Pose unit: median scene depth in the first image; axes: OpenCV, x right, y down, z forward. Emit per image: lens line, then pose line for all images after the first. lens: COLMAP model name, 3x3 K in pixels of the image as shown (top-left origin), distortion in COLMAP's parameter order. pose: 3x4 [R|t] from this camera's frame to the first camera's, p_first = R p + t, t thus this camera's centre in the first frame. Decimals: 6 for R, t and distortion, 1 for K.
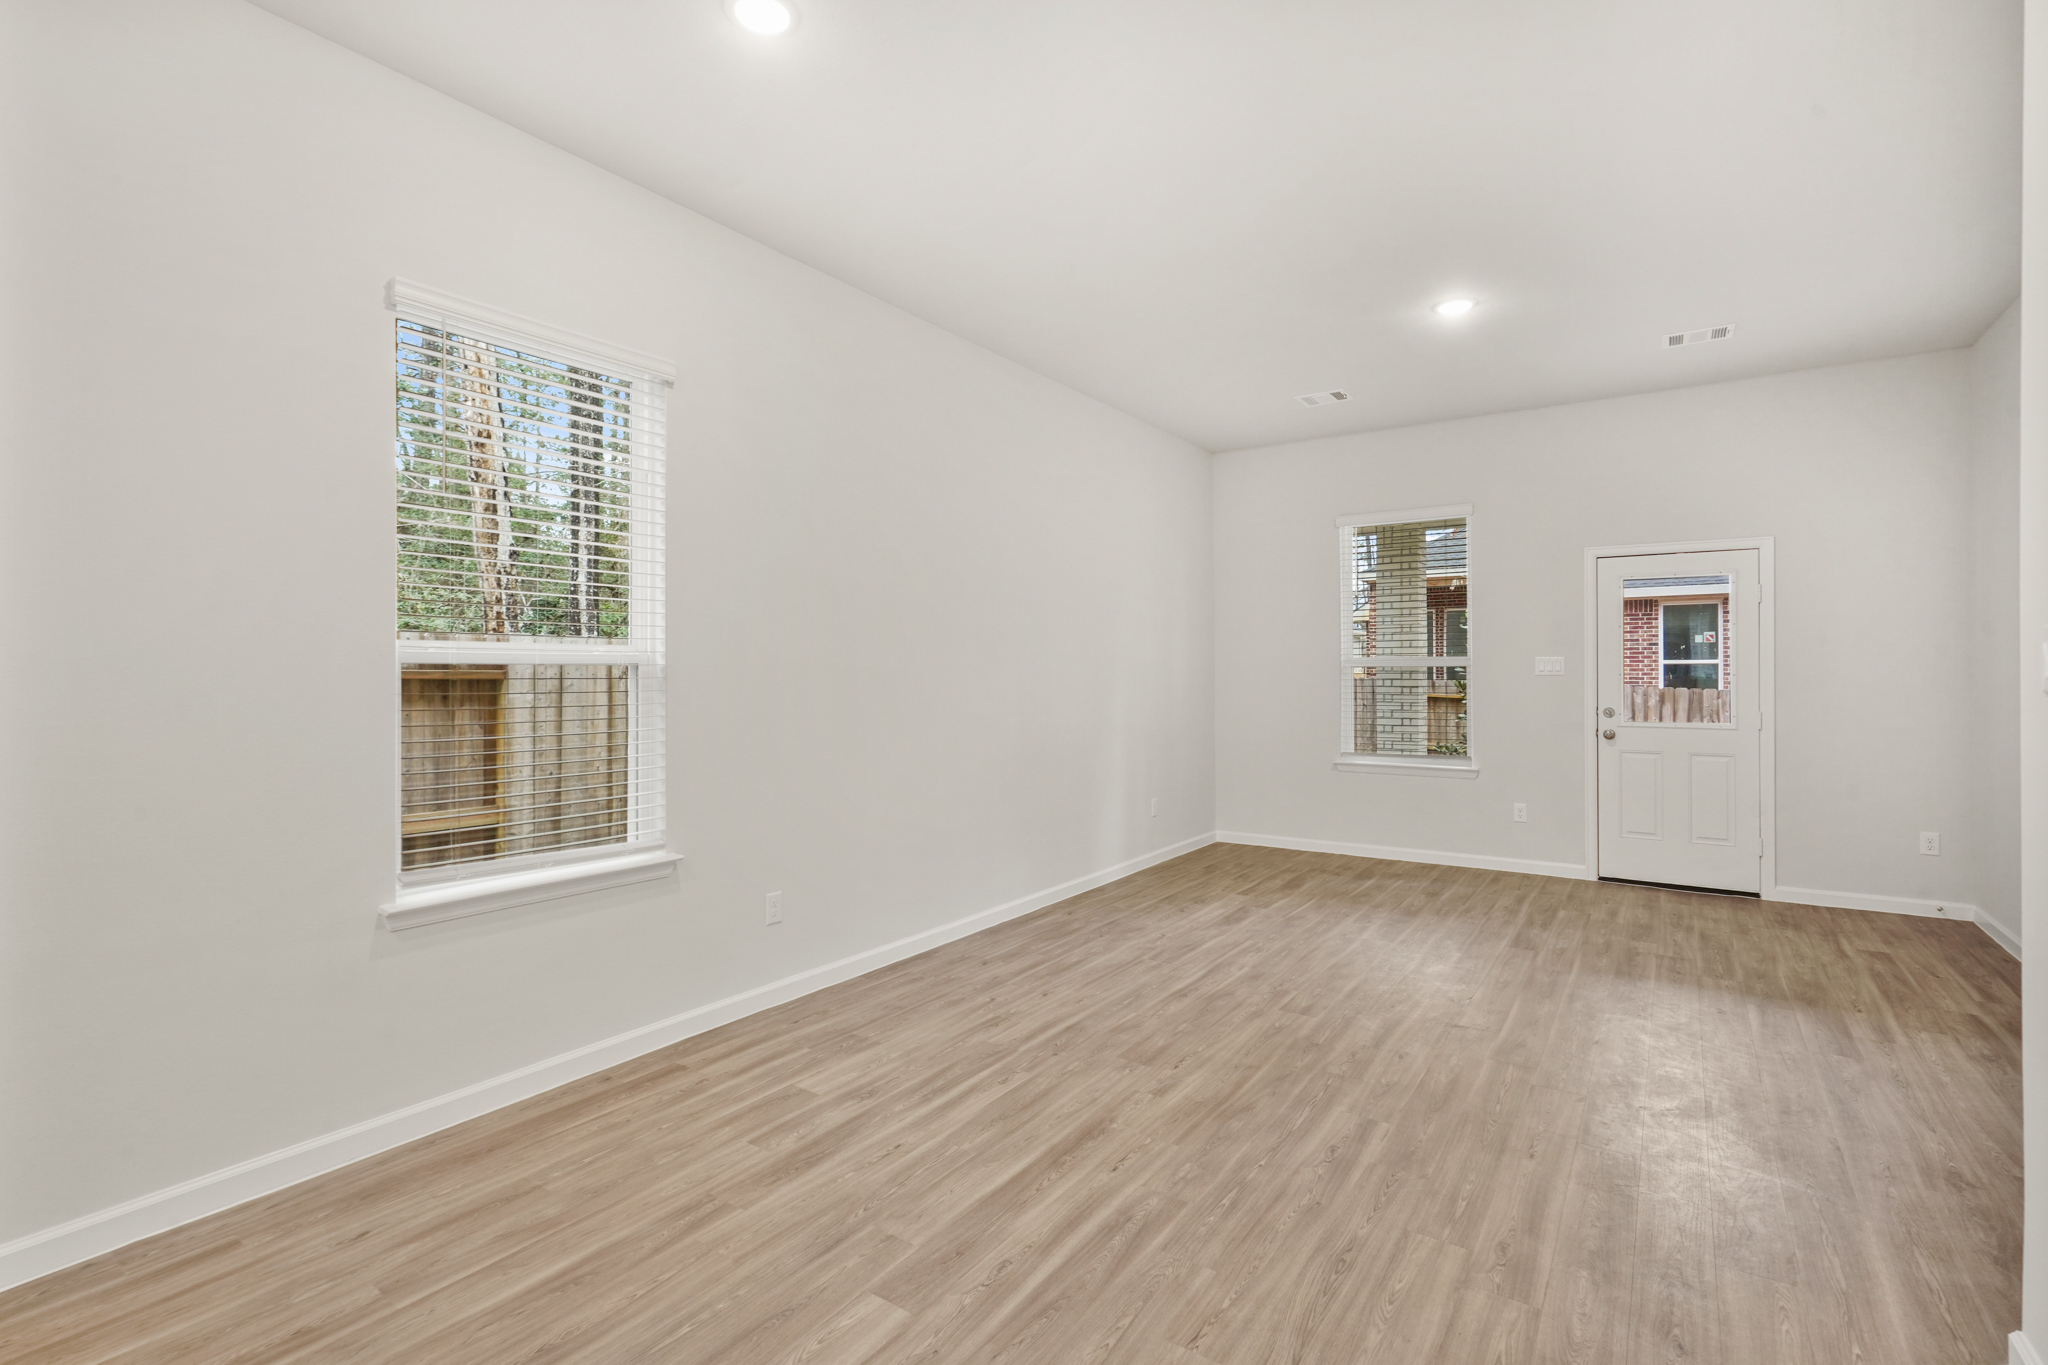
lens RADIAL K [[950.8, 0, 1021.4], [0, 950.8, 667.8], [0, 0, 1]] dist [-0.004705, 0.000914]
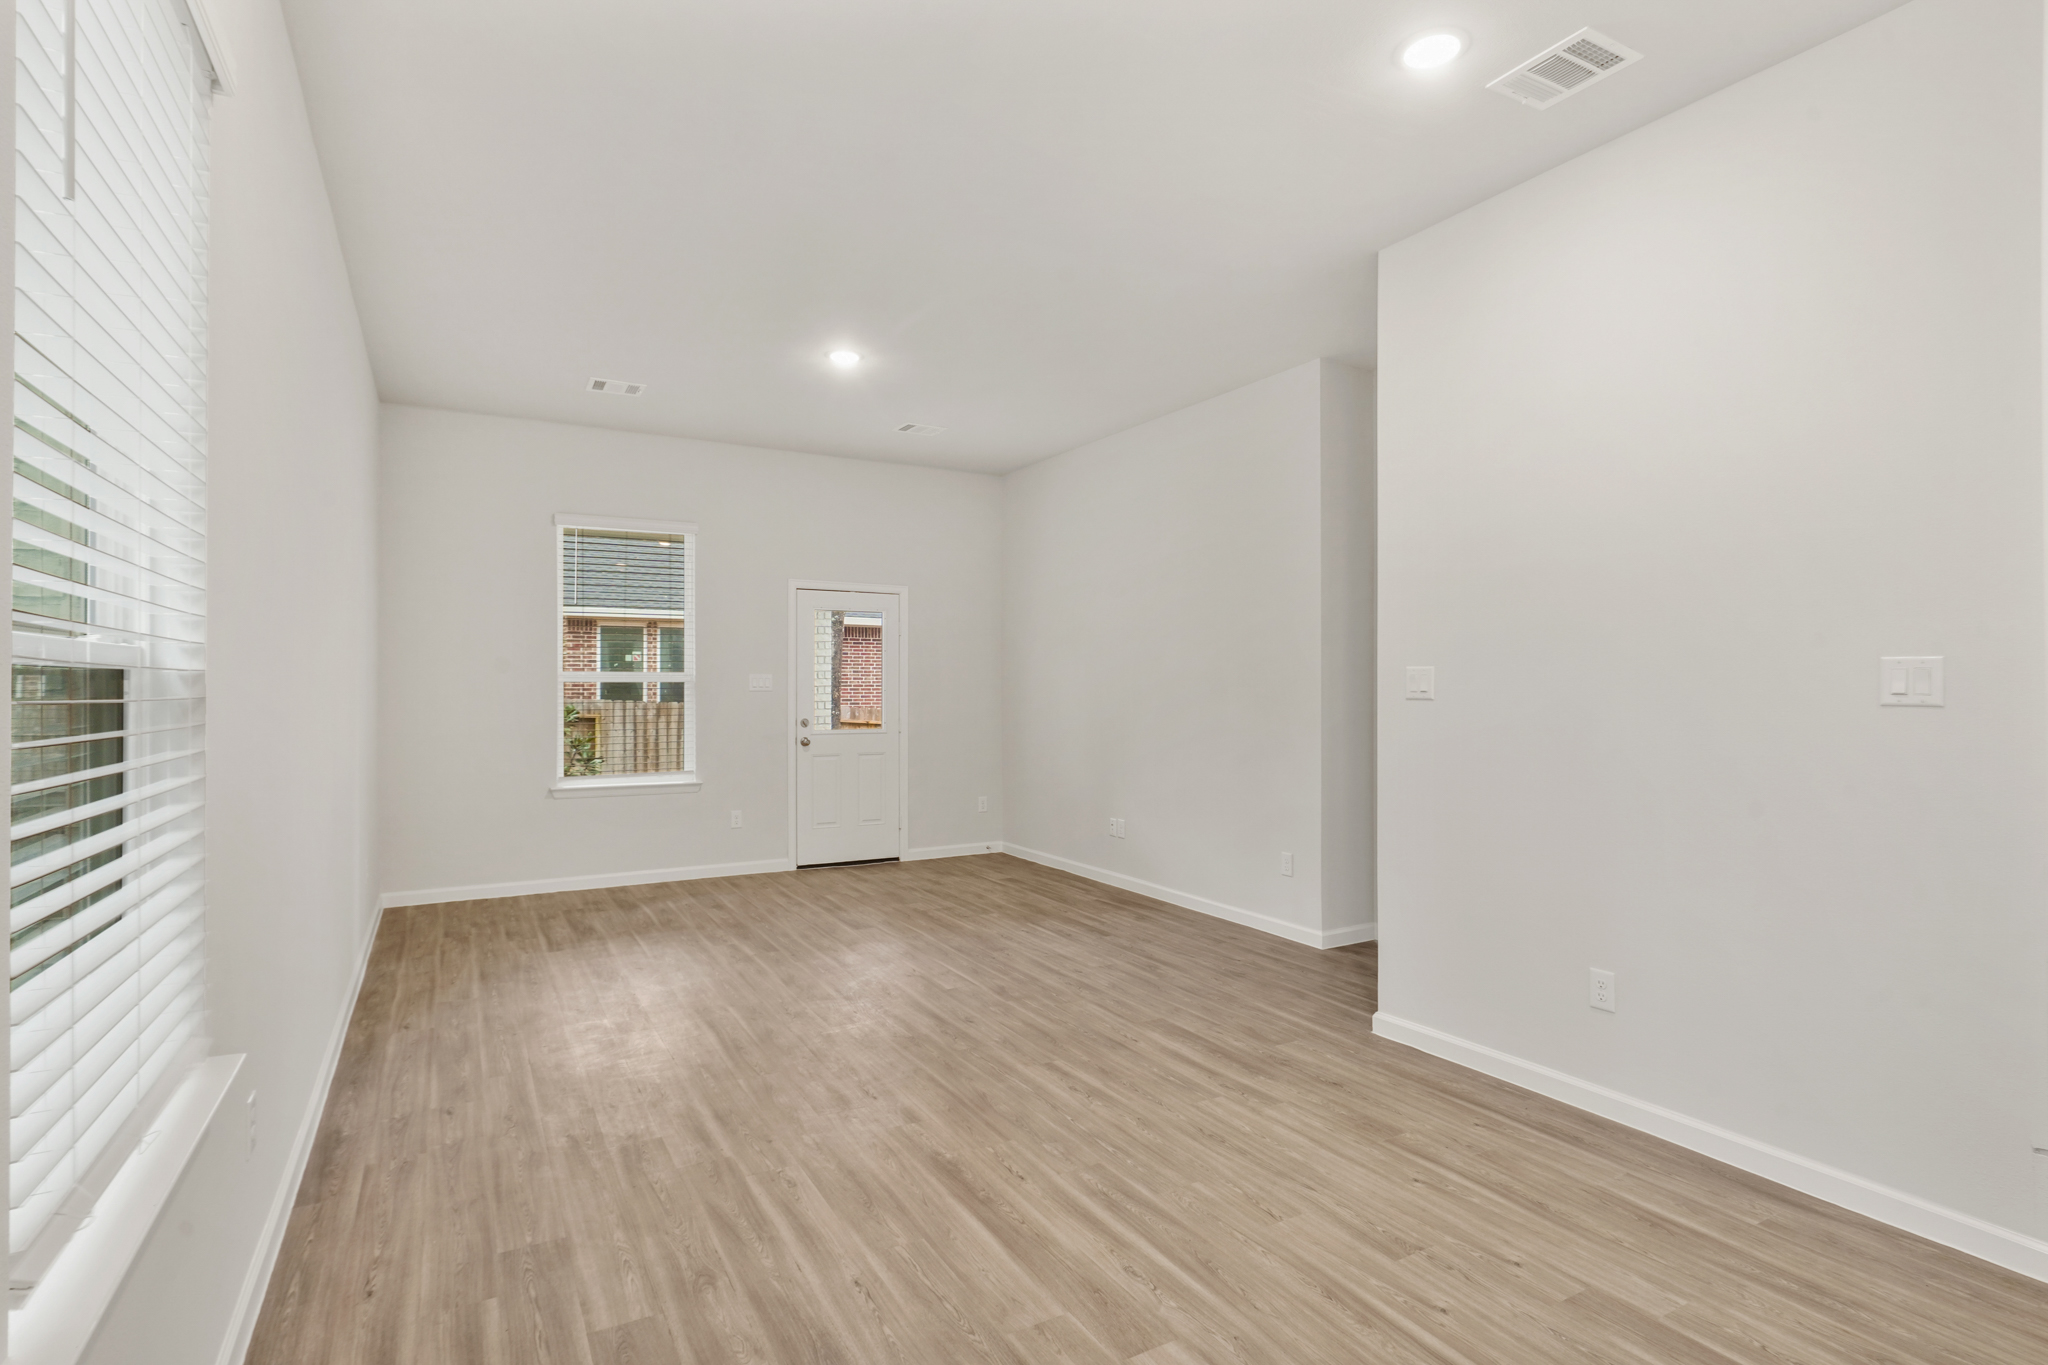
lens RADIAL K [[1003.4, 0, 1027.7], [0, 1003.4, 689.8], [0, 0, 1]] dist [0.001409, -0.000082]
pose [[0.425405, 0.001462, 0.905002, -0.731985], [-0.007300, 0.999972, 0.001816, 0.005029], [-0.904973, -0.007379, 0.425404, 0.457749]]
